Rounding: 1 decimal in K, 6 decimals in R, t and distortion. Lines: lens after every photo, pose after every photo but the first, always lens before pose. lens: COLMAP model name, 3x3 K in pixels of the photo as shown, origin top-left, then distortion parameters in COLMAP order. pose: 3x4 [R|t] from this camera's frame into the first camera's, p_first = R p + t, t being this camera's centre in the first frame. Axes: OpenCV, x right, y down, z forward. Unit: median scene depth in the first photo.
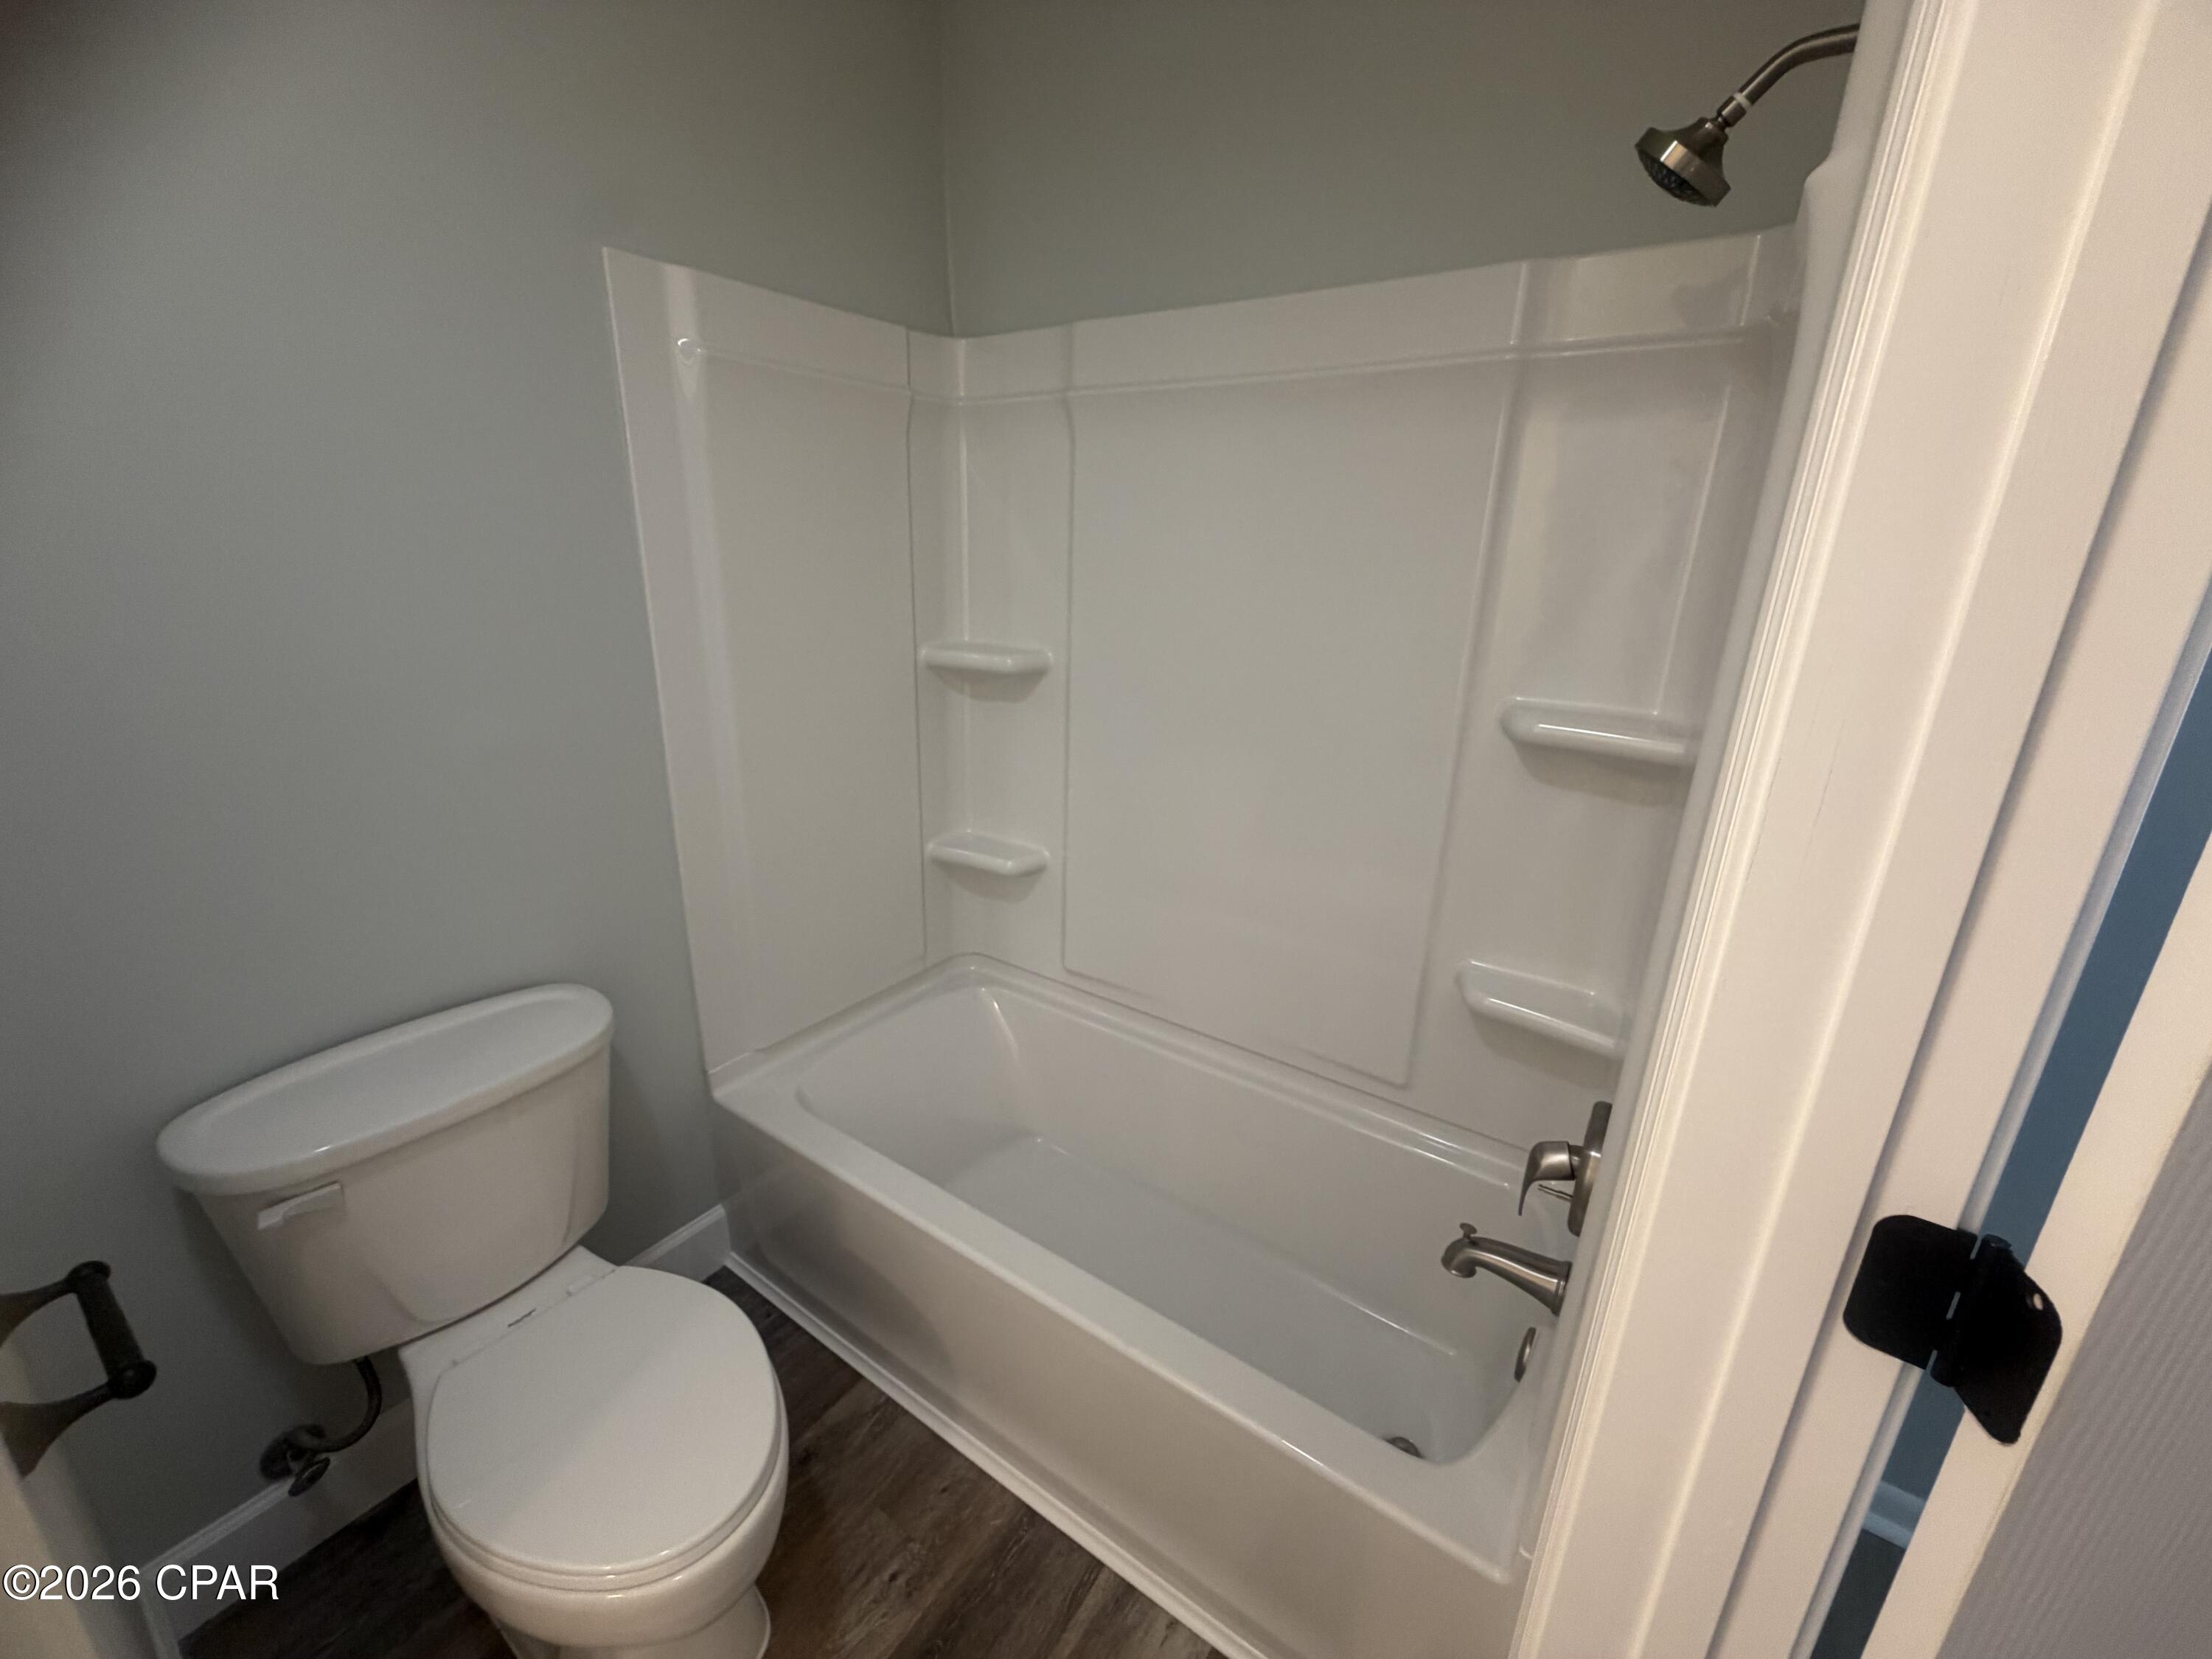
lens RADIAL K [[884.4, 0, 1091.9], [0, 884.4, 834.1], [0, 0, 1]] dist [0.001543, -0.000540]
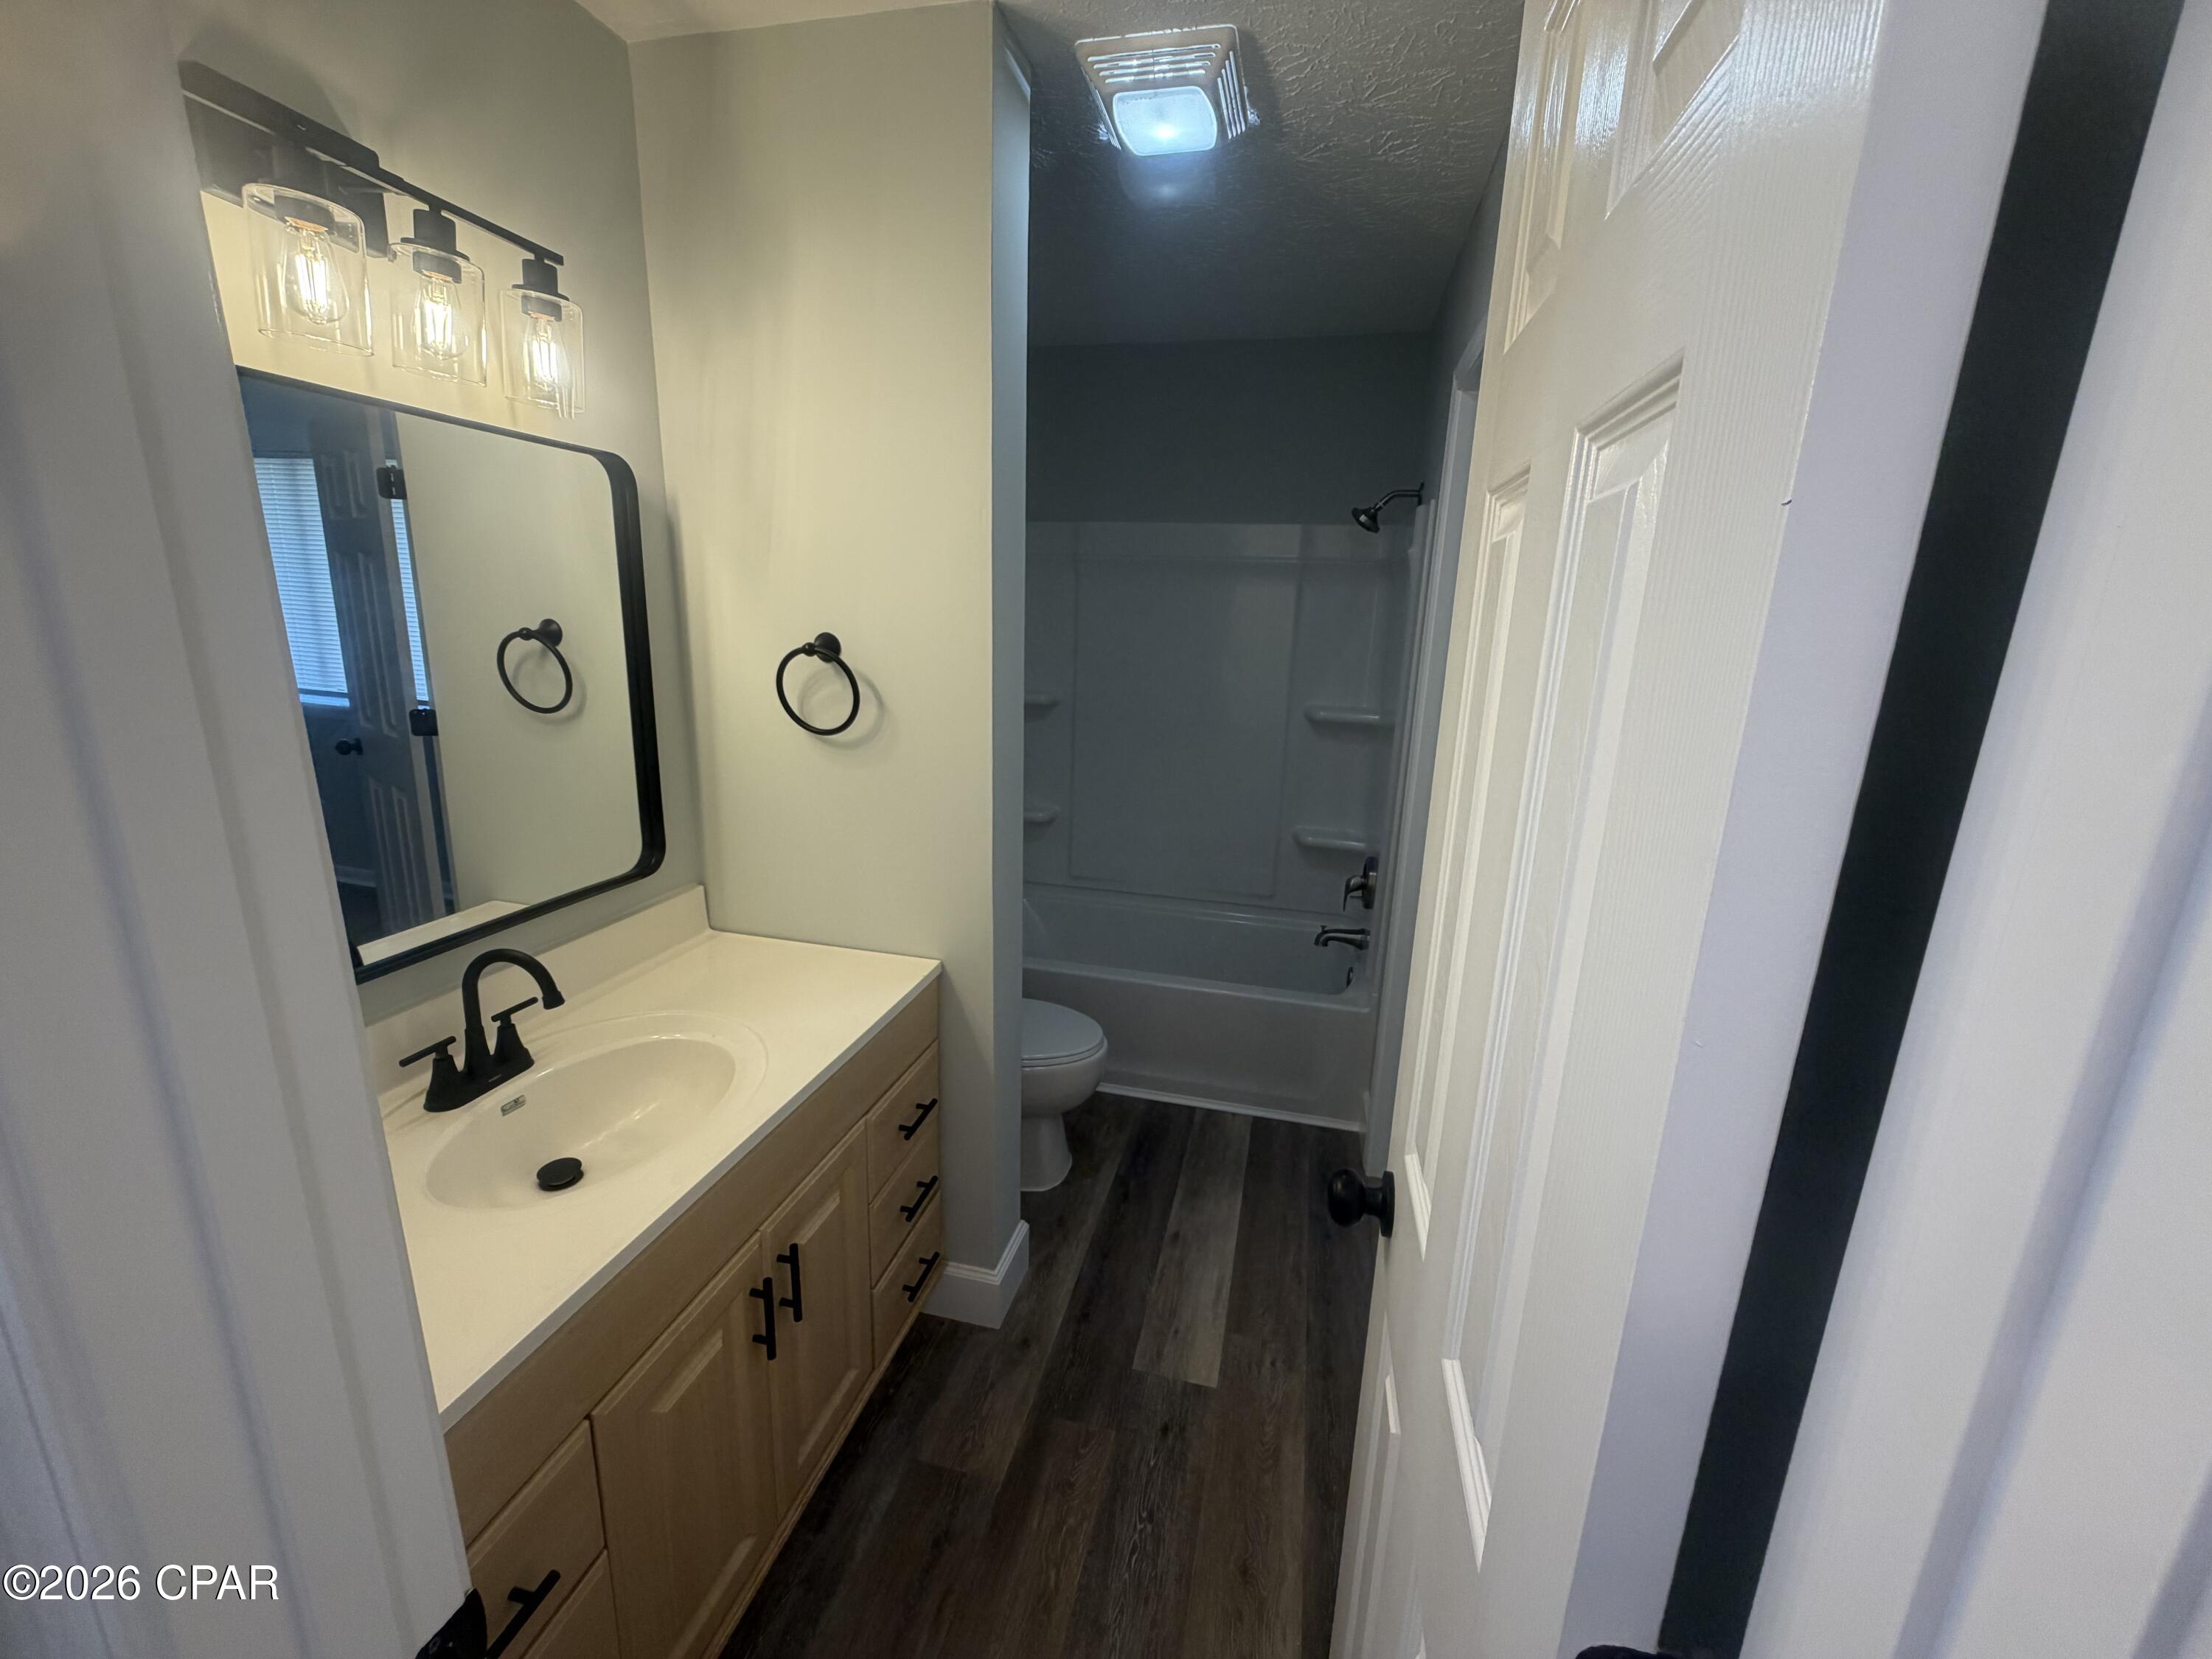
lens RADIAL K [[884.4, 0, 1091.9], [0, 884.4, 832.3], [0, 0, 1]] dist [0.001543, -0.000540]
pose [[0.933665, -0.085966, 0.347677, -0.909297], [0.104830, 0.993846, -0.035778, 0.210999], [-0.342461, 0.069852, 0.936932, -0.968735]]
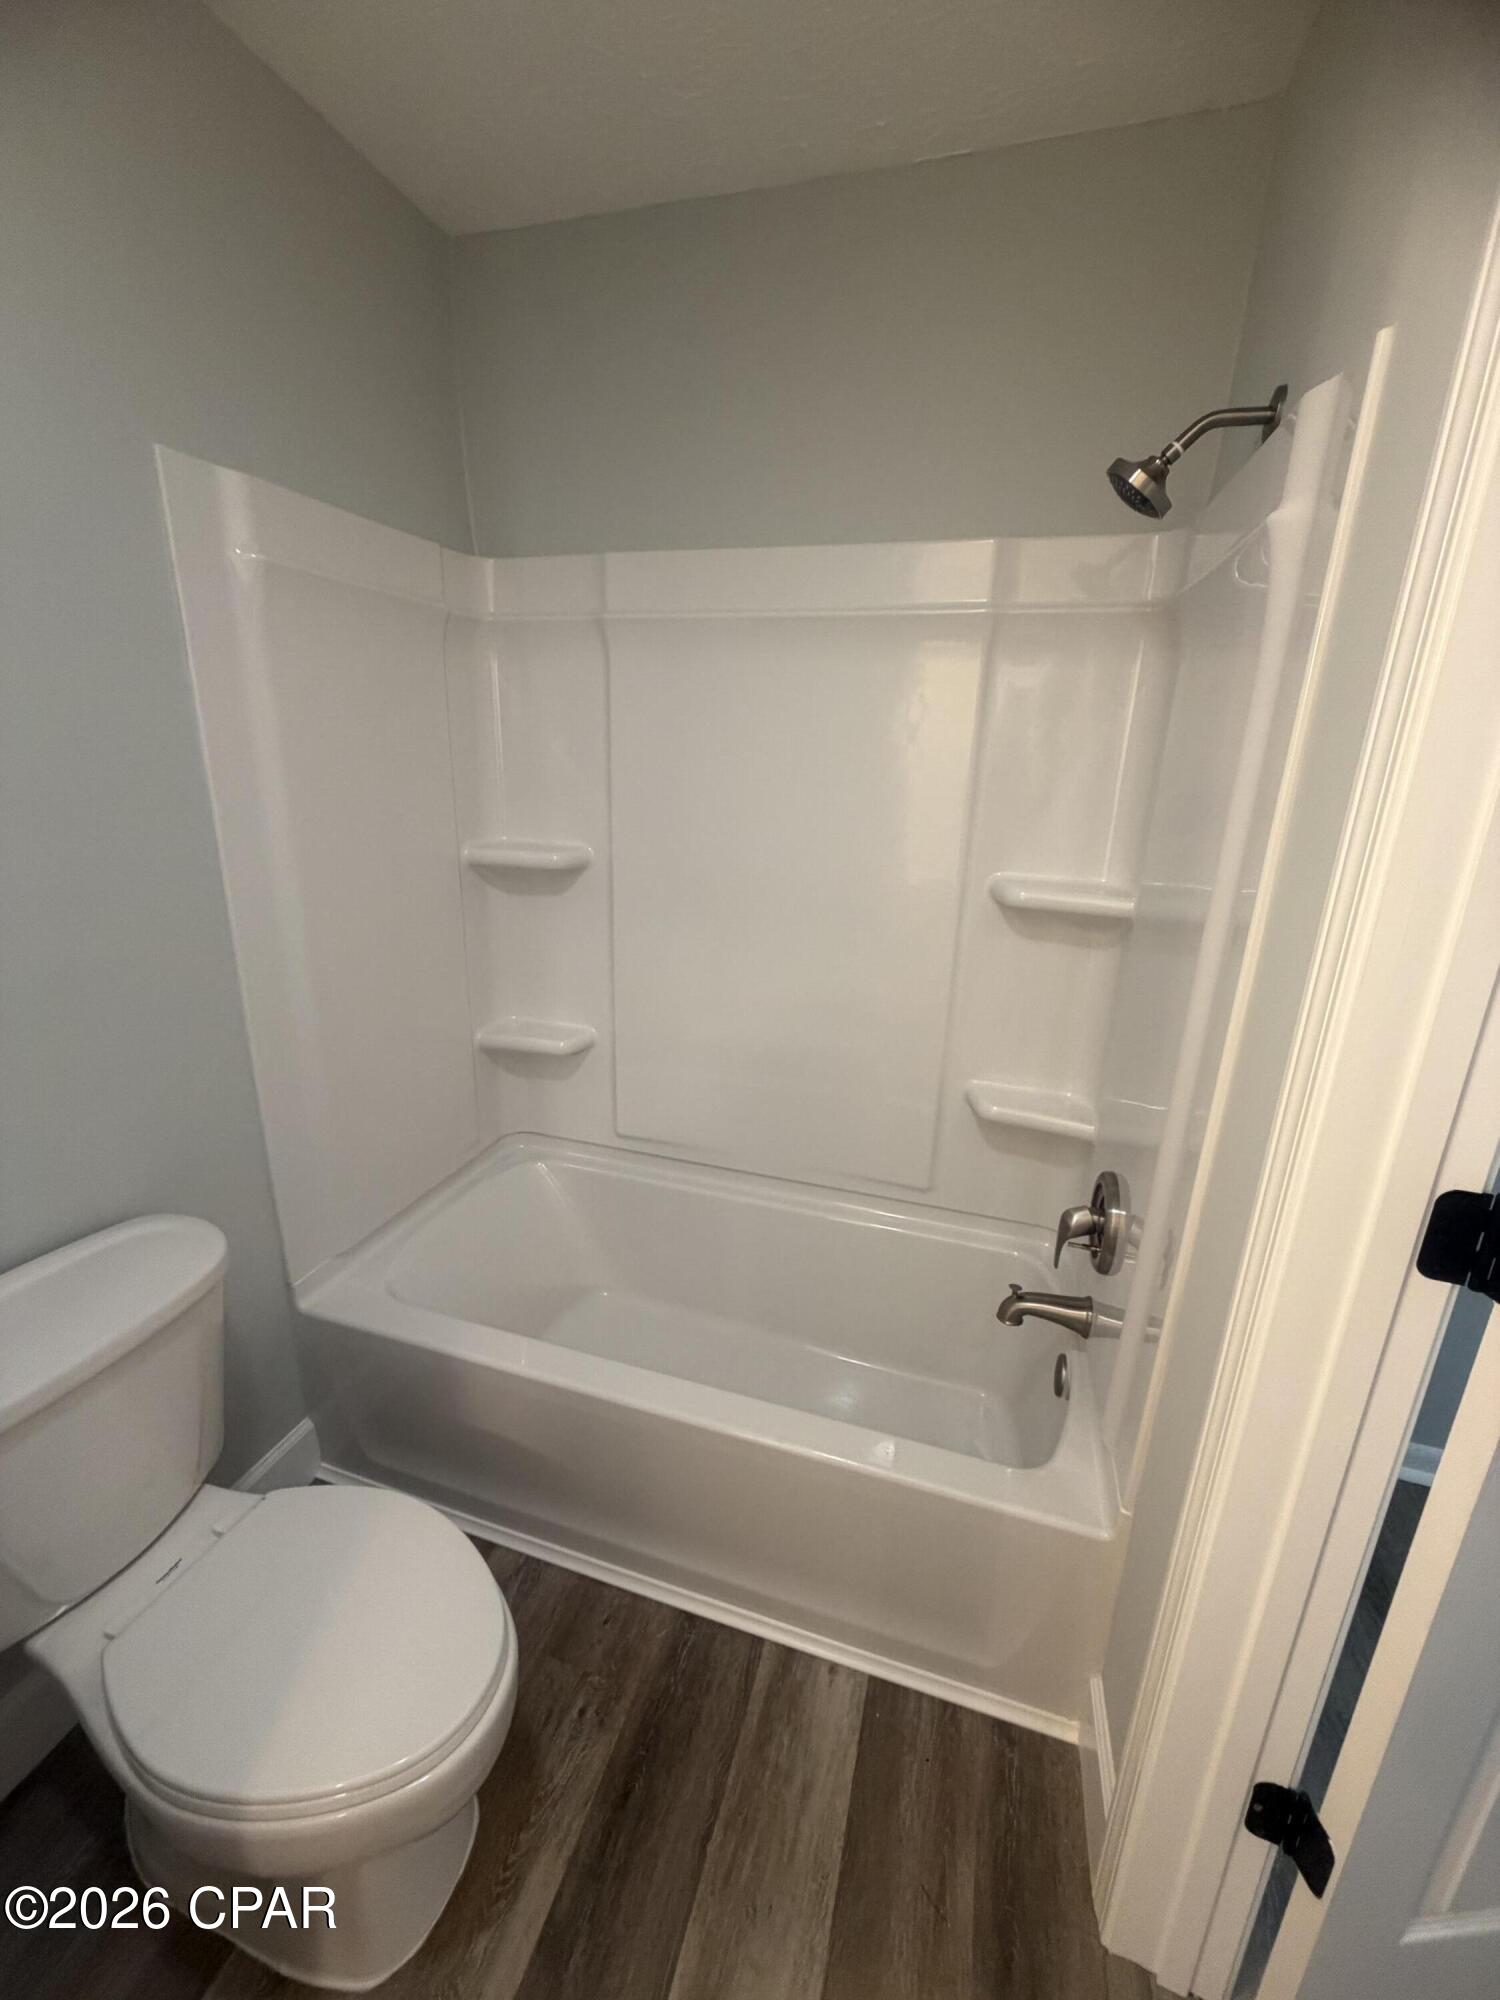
lens RADIAL K [[799.7, 0, 742.1], [0, 799.7, 1000.3], [0, 0, 1]] dist [0.001543, -0.000540]
pose [[0.953067, -0.085084, 0.290560, -0.244326], [0.087278, 0.996169, 0.005426, -0.009439], [-0.289908, 0.020188, 0.956842, -0.003244]]
